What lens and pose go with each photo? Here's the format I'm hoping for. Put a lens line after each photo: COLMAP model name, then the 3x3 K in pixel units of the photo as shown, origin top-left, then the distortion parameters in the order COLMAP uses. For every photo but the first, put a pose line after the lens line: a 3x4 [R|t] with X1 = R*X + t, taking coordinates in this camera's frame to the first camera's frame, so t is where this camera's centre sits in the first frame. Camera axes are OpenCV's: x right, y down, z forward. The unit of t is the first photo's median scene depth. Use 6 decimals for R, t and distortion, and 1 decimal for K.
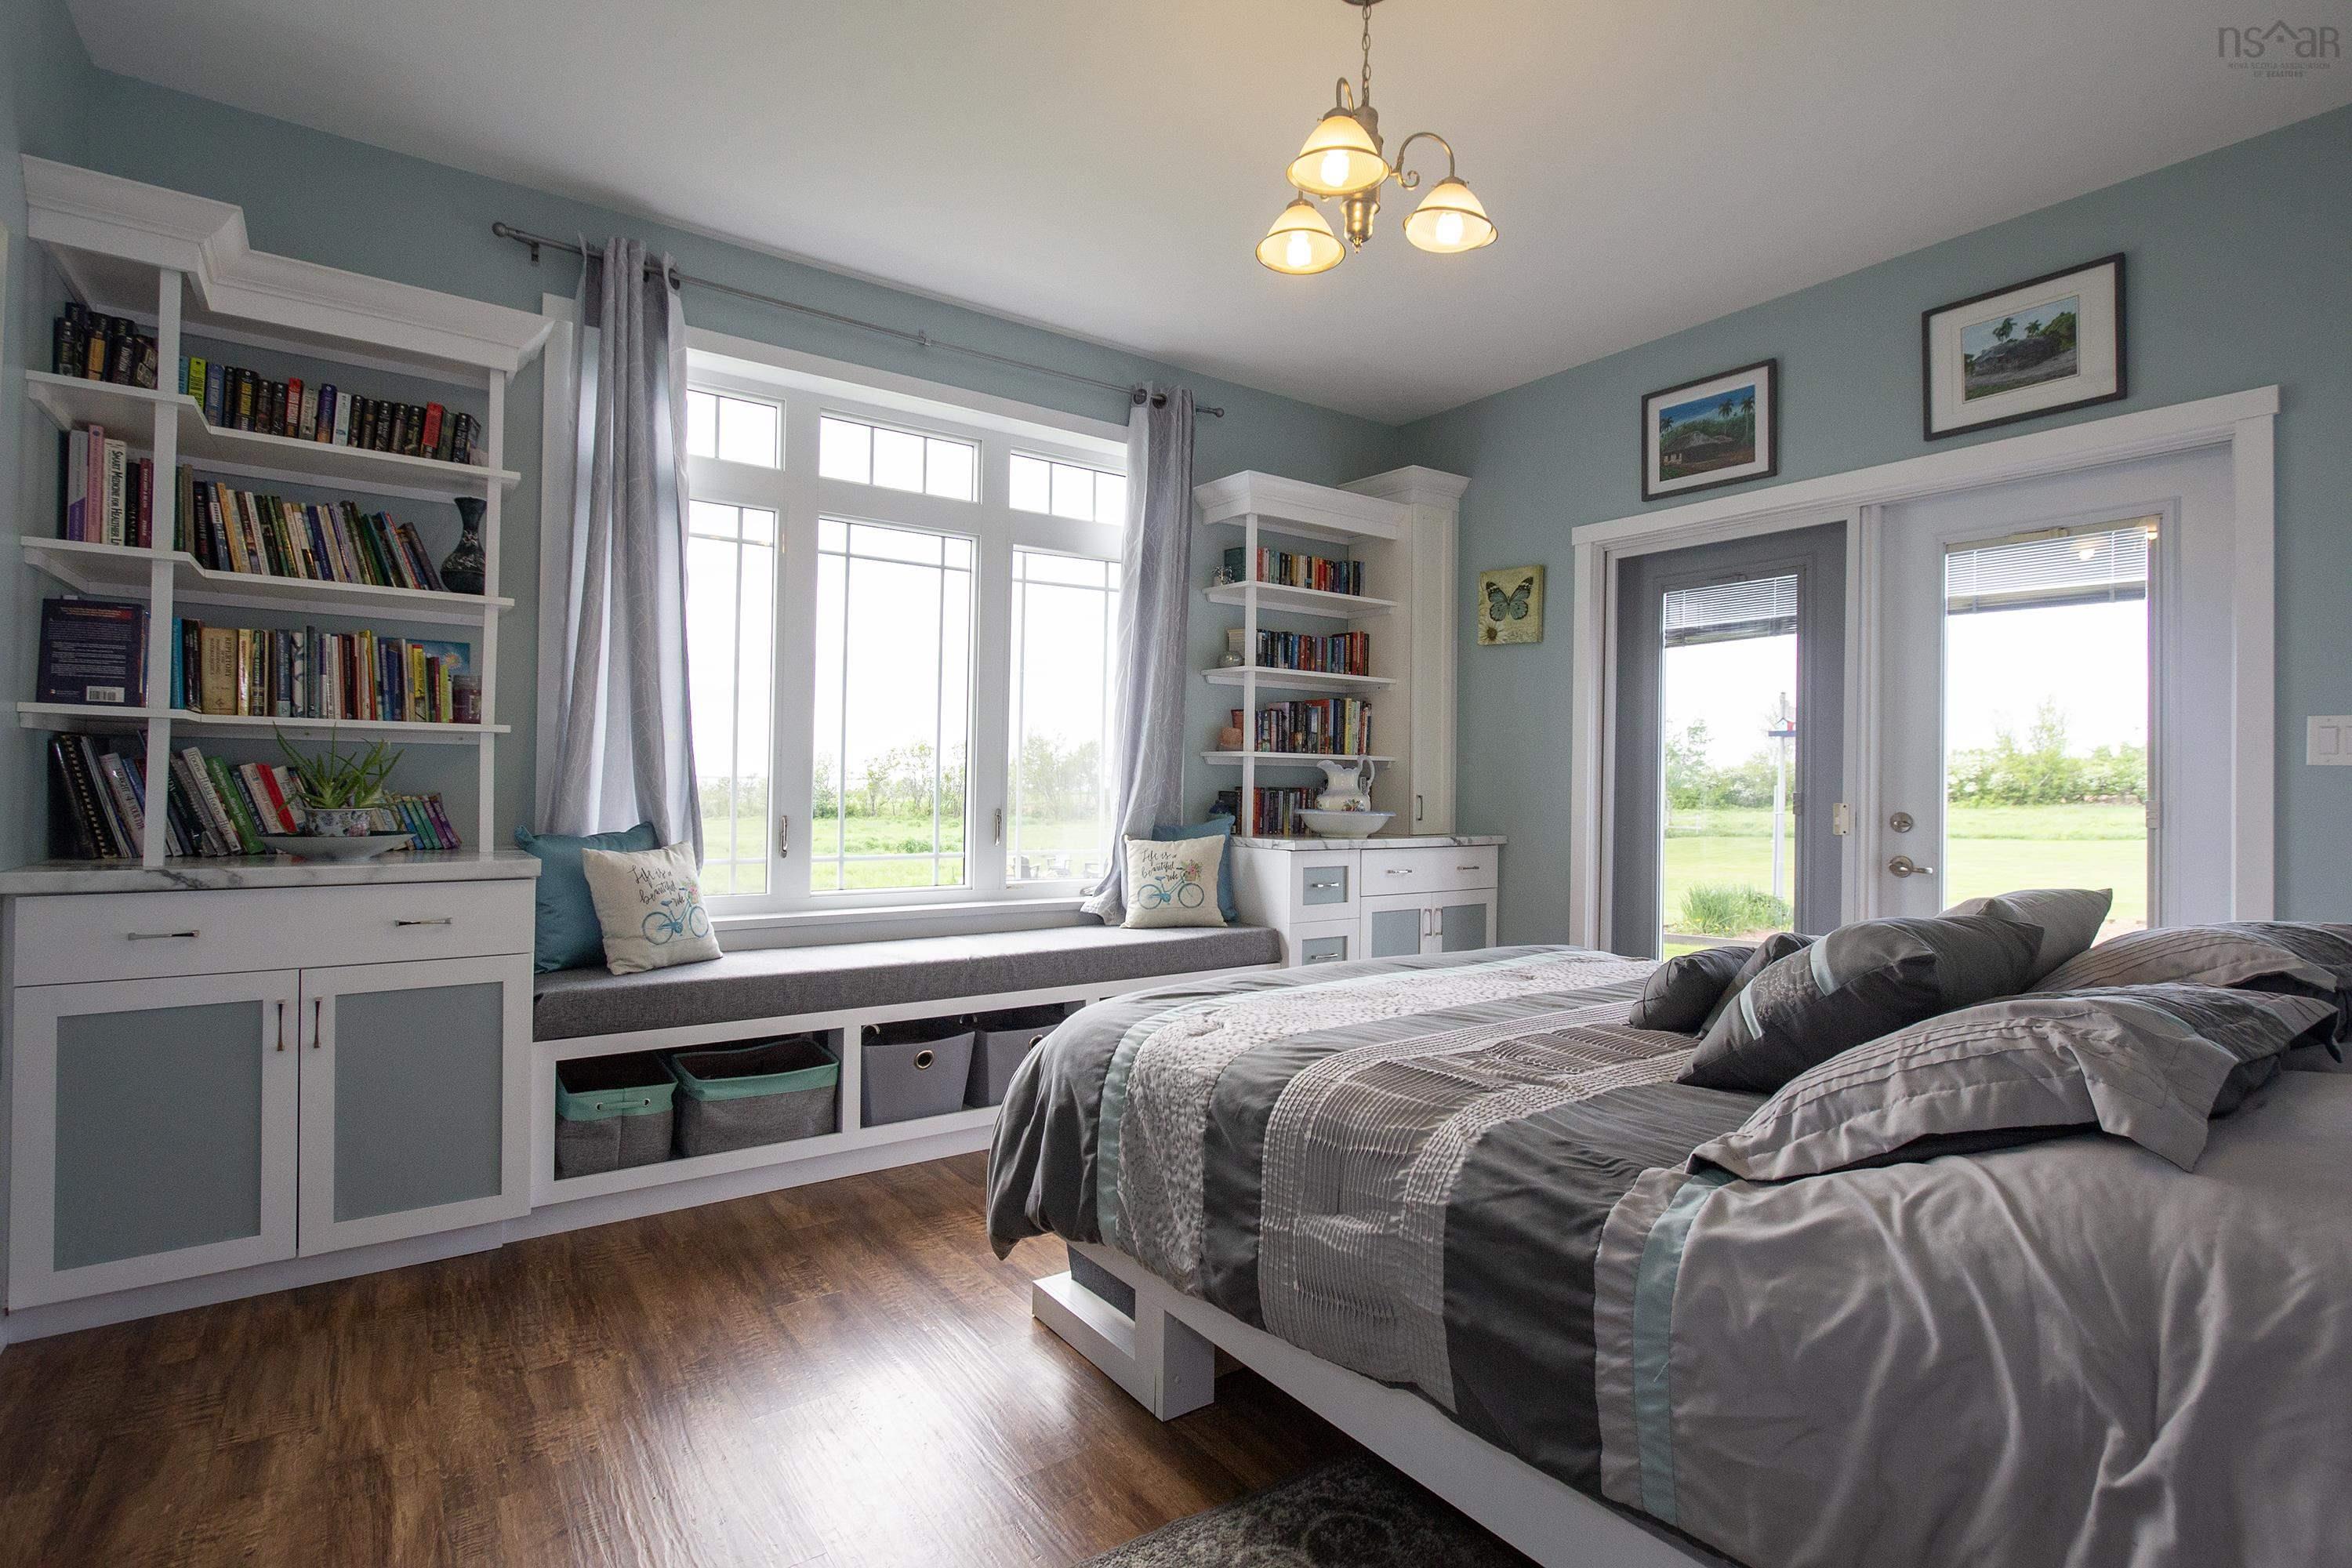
lens RADIAL K [[1126.6, 0, 1178.4], [0, 1126.6, 774.8], [0, 0, 1]] dist [-0.001818, 0.001943]
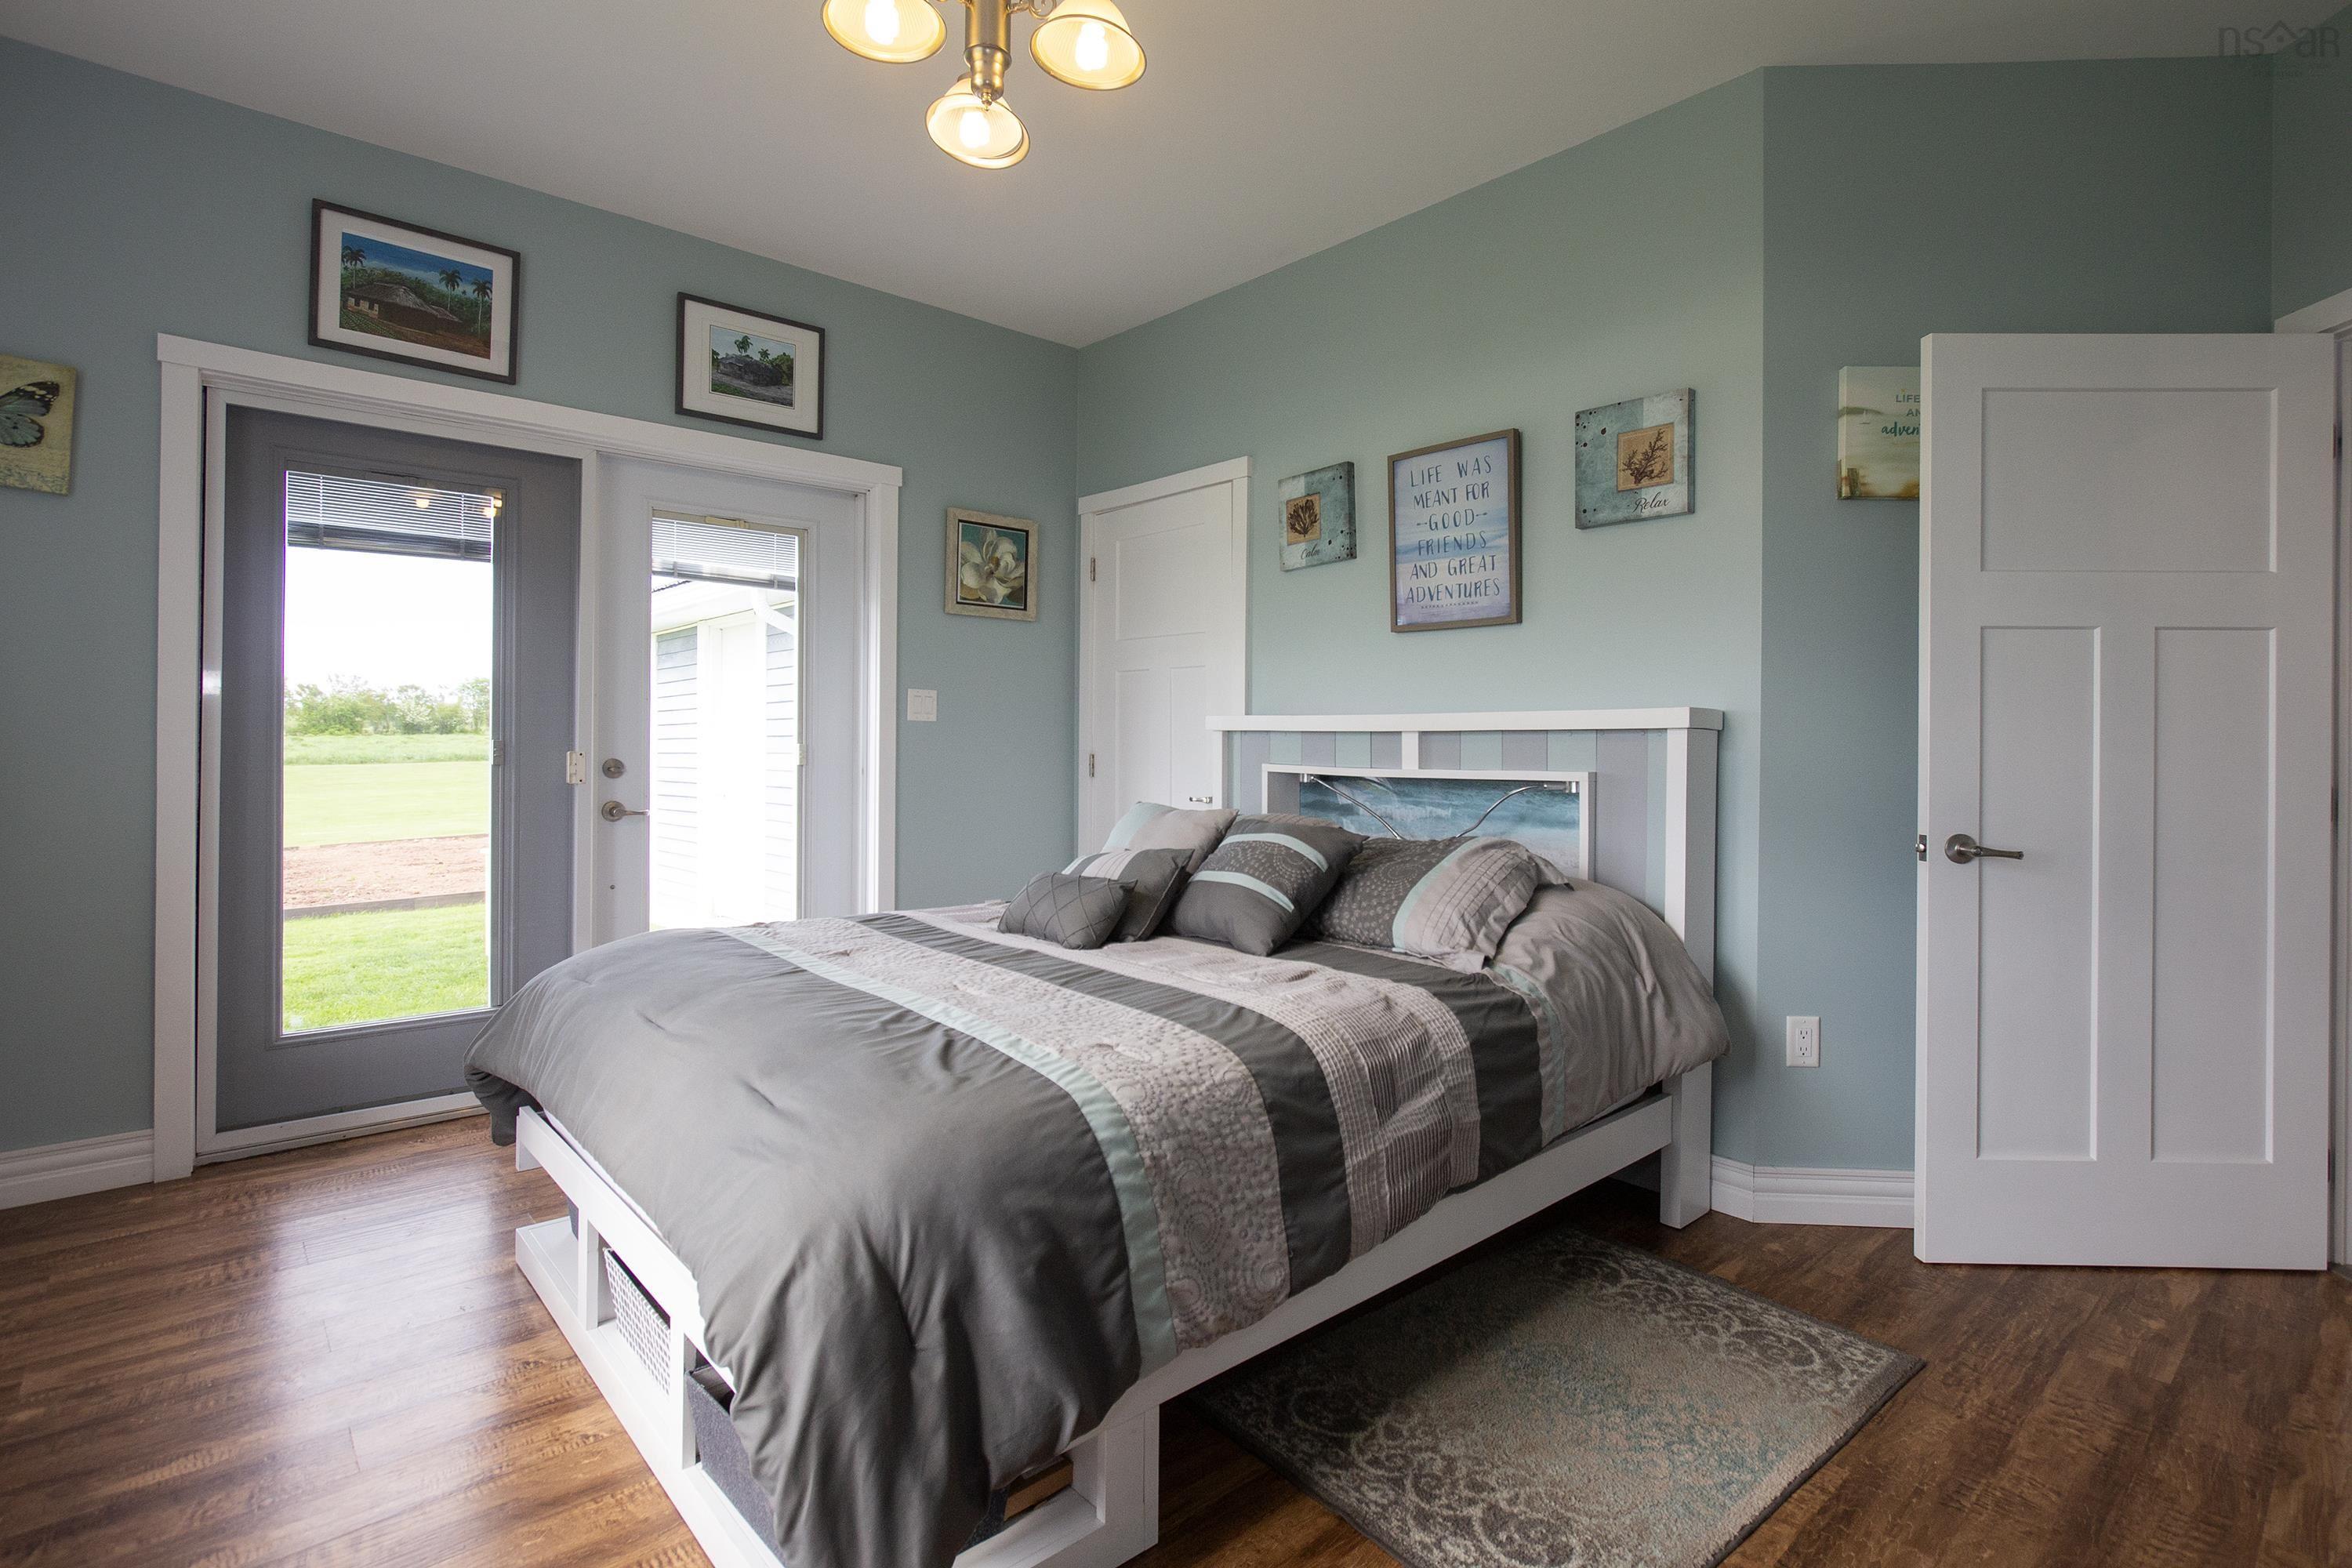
lens RADIAL K [[1126.6, 0, 1196.2], [0, 1126.6, 747.9], [0, 0, 1]] dist [-0.001818, 0.001943]
pose [[-0.108562, -0.021912, 0.993848, -0.458256], [-0.016250, 0.999663, 0.020265, -0.006205], [-0.993957, -0.013950, -0.108882, 0.607912]]
